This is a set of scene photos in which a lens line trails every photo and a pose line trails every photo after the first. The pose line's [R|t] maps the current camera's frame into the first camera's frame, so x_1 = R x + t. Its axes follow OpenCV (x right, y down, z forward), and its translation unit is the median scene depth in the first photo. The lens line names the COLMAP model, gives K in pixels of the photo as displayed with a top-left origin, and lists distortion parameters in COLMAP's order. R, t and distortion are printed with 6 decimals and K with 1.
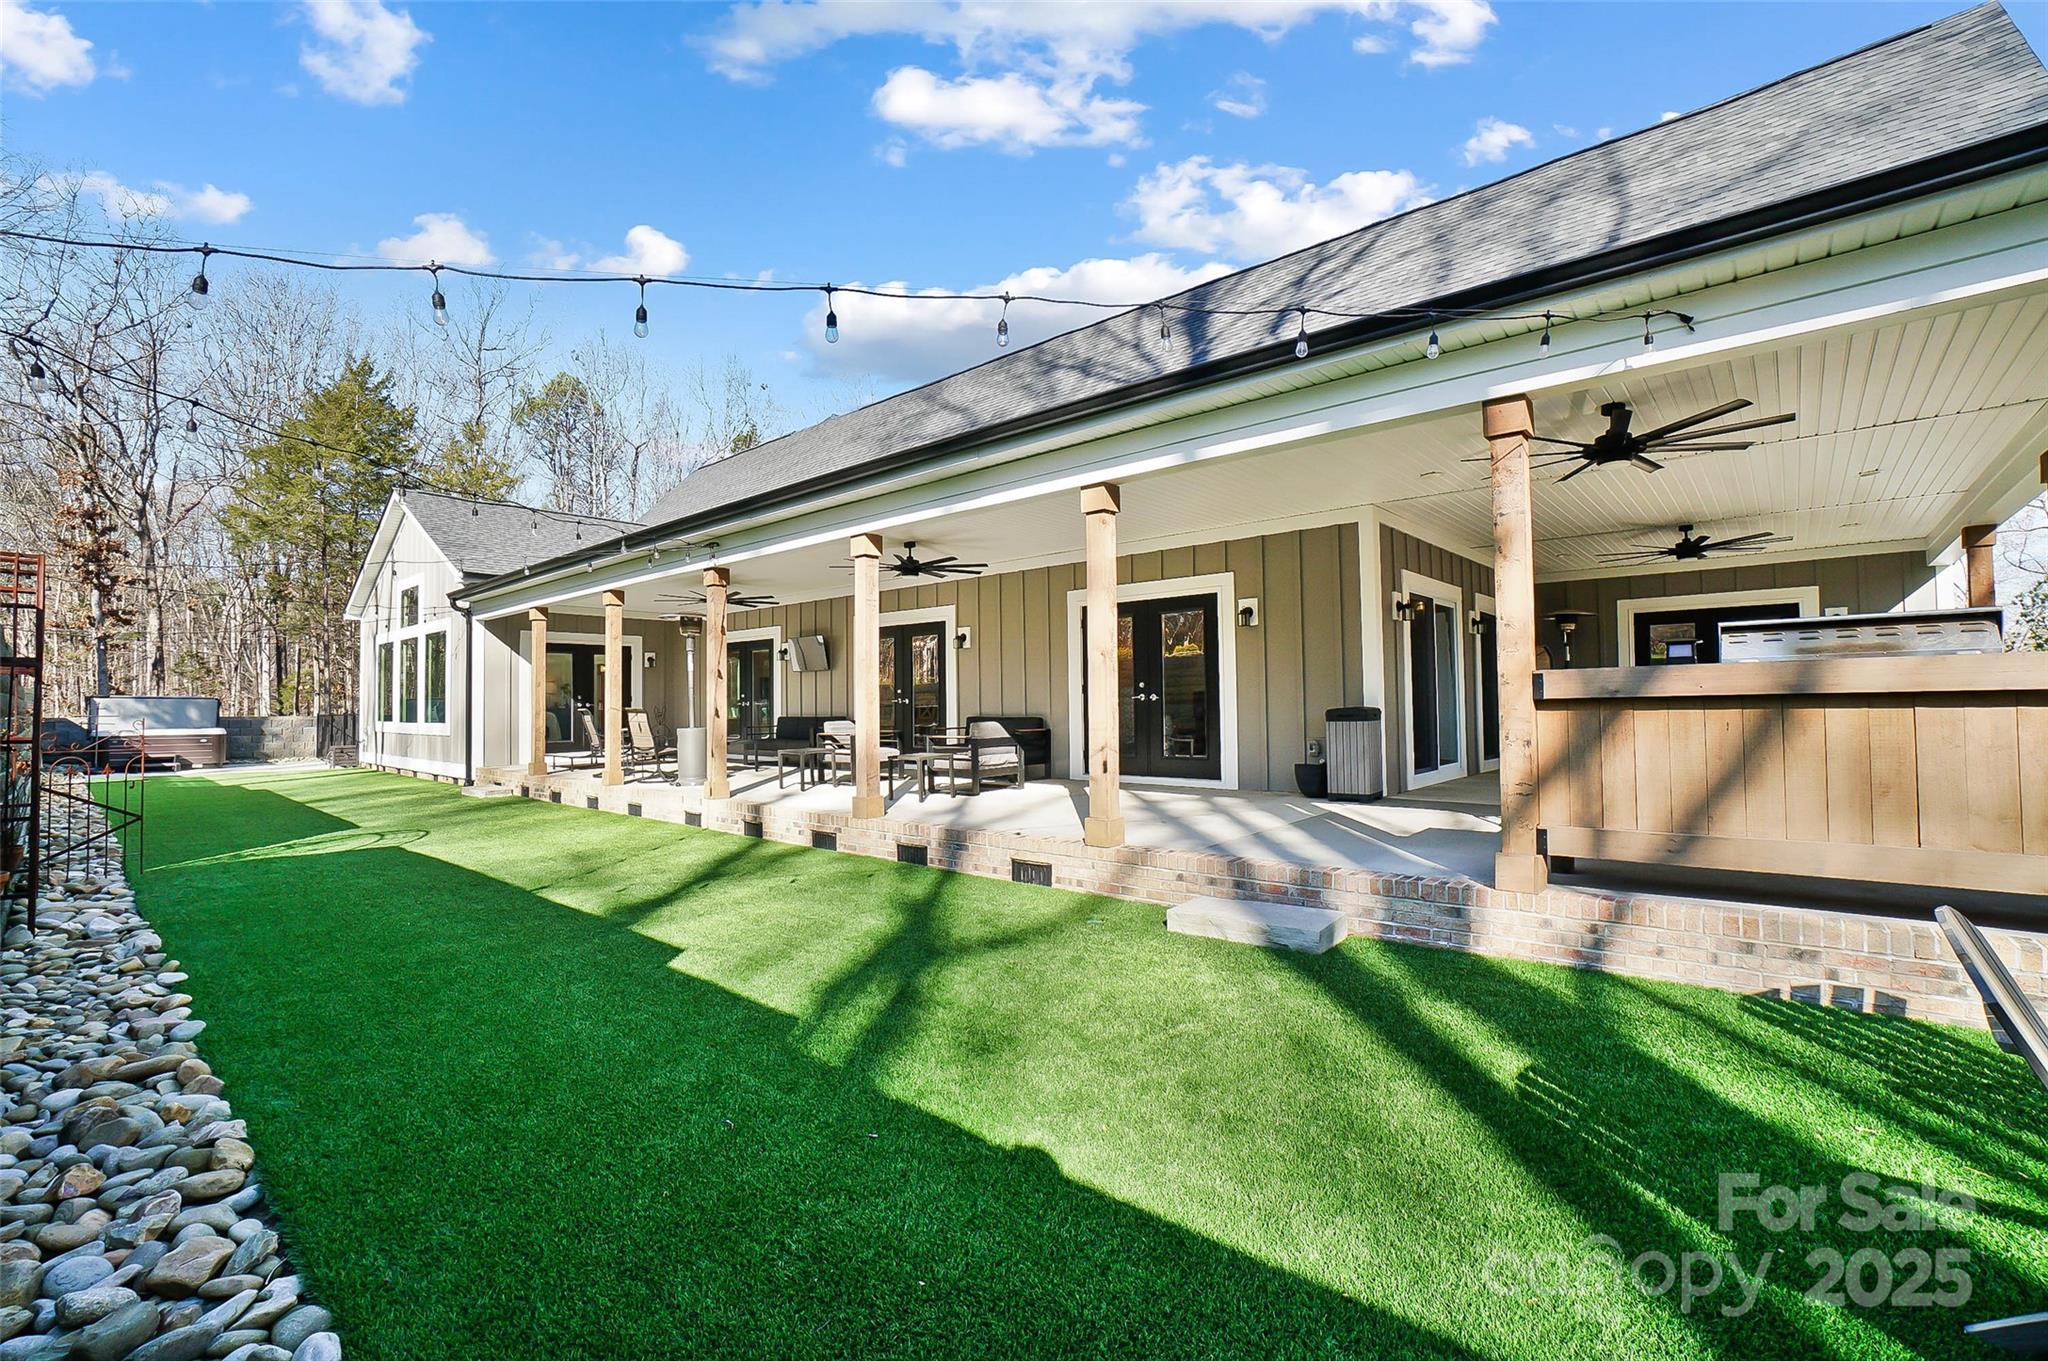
lens RADIAL K [[916.0, 0, 1012.7], [0, 916.0, 679.4], [0, 0, 1]] dist [-0.055762, 0.018622]
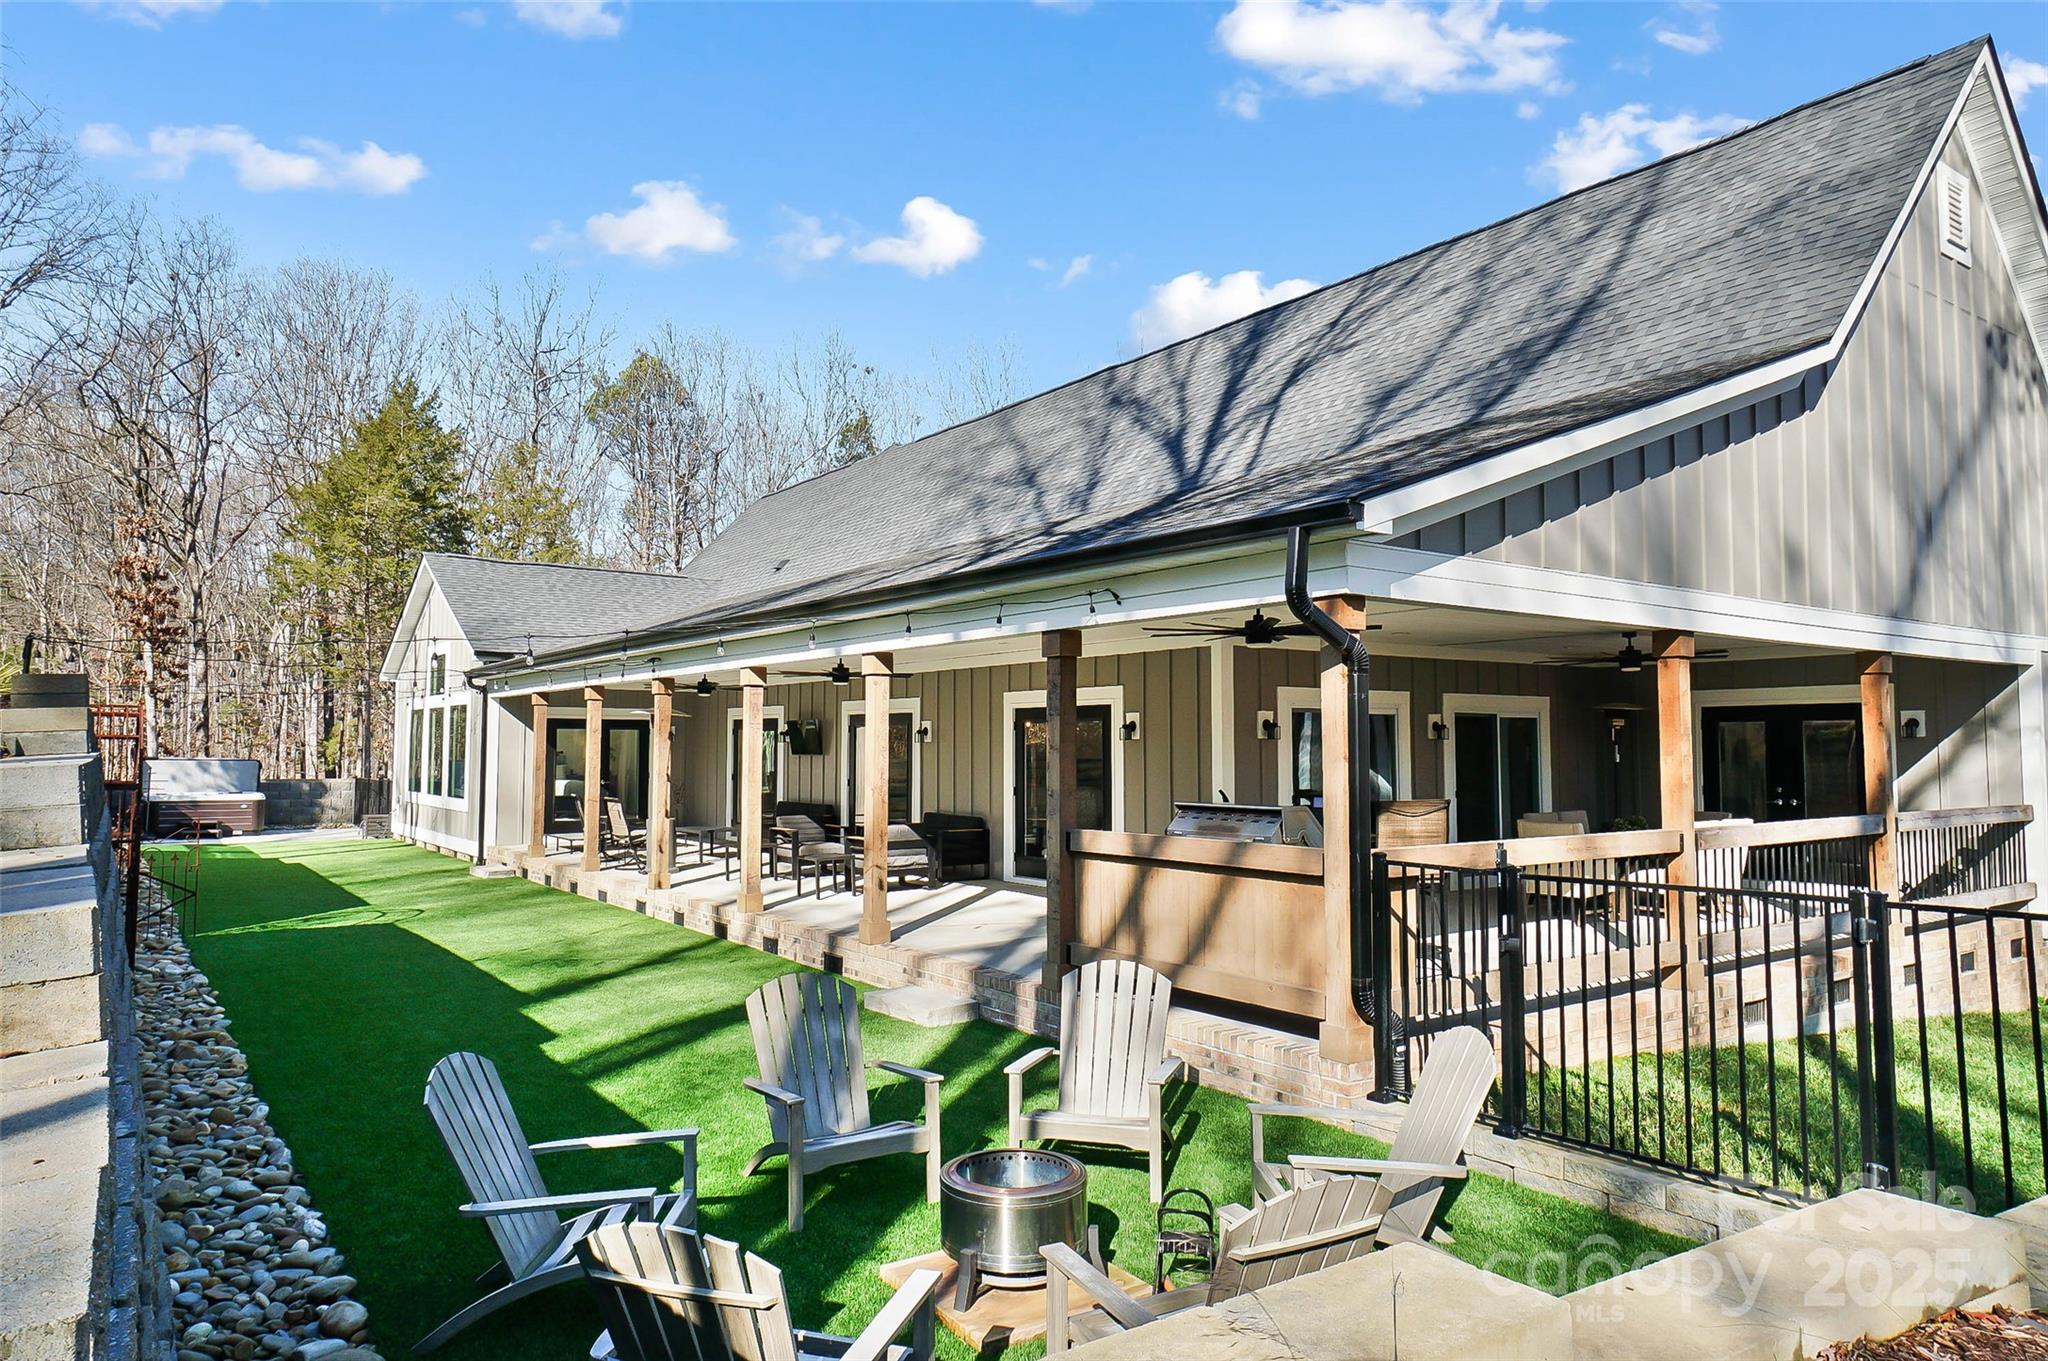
lens RADIAL K [[1301.6, 0, 1024.0], [0, 1301.6, 680.5], [0, 0, 1]] dist [-0.005055, 0.000727]
pose [[0.979305, 0.003867, -0.202353, 0.335513], [-0.008718, 0.999696, -0.023084, -0.069614], [0.202203, 0.024370, 0.979040, -0.358292]]
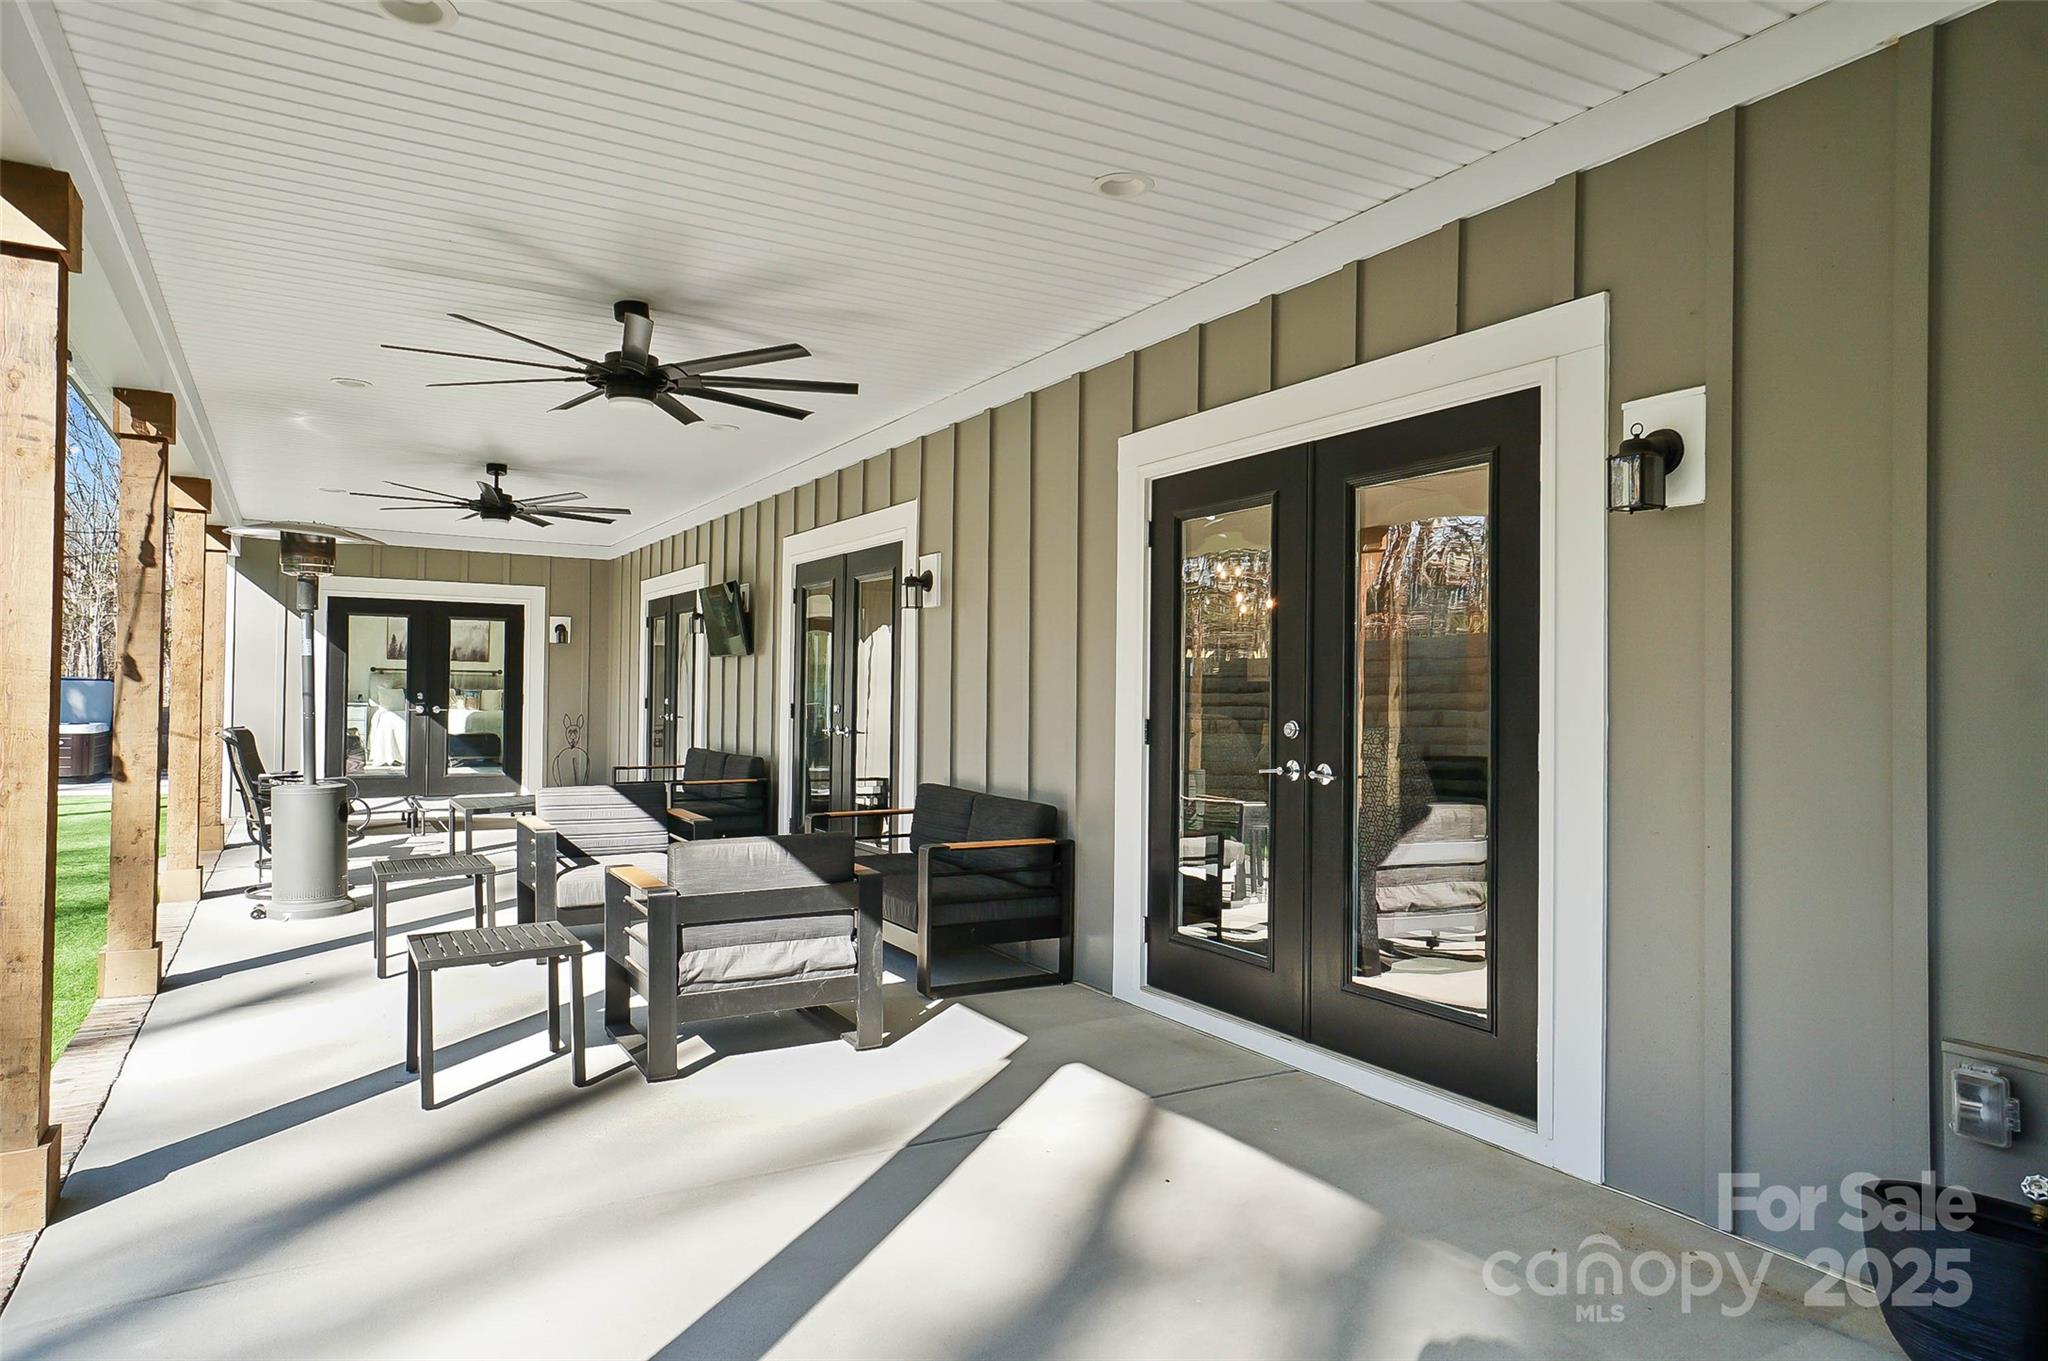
lens RADIAL K [[1301.6, 0, 1024.0], [0, 1301.6, 680.5], [0, 0, 1]] dist [-0.005055, 0.000727]
pose [[0.949757, 0.022097, -0.312207, 0.160423], [-0.017767, 0.999703, 0.016706, -0.012923], [0.312483, -0.010319, 0.949867, 0.484329]]
